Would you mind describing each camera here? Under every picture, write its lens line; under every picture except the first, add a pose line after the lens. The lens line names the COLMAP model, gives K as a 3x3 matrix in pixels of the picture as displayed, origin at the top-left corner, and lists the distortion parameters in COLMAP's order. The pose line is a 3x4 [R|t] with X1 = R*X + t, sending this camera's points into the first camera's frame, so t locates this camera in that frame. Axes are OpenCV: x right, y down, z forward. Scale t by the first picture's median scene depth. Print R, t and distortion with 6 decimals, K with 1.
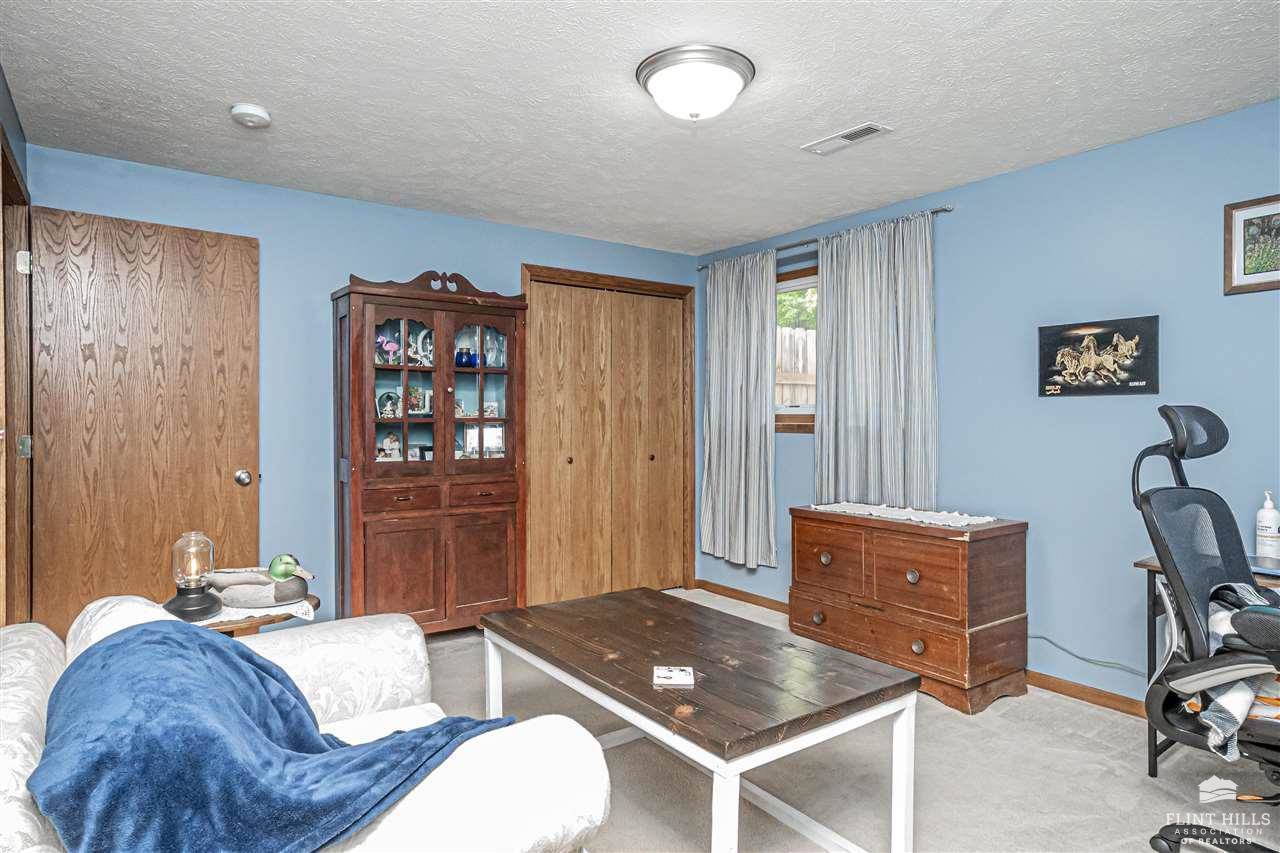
lens RADIAL K [[741.9, 0, 639.6], [0, 741.9, 407.8], [0, 0, 1]] dist [-0.002101, 0.000665]
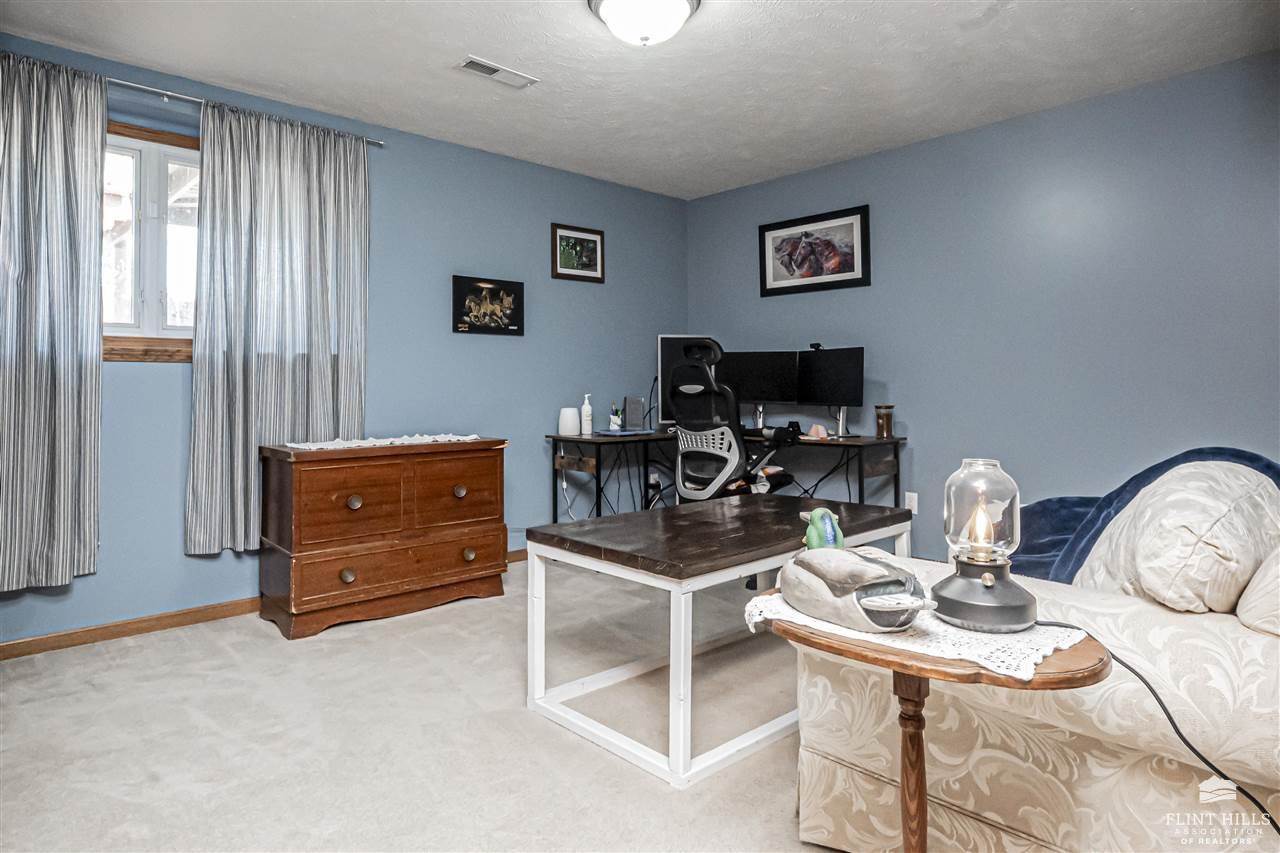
lens RADIAL K [[741.9, 0, 639.6], [0, 741.9, 407.8], [0, 0, 1]] dist [-0.002101, 0.000665]
pose [[-0.125159, -0.027367, 0.991759, -0.768489], [-0.005087, 0.999624, 0.026942, 0.080444], [-0.992124, -0.001673, -0.125251, 0.889203]]
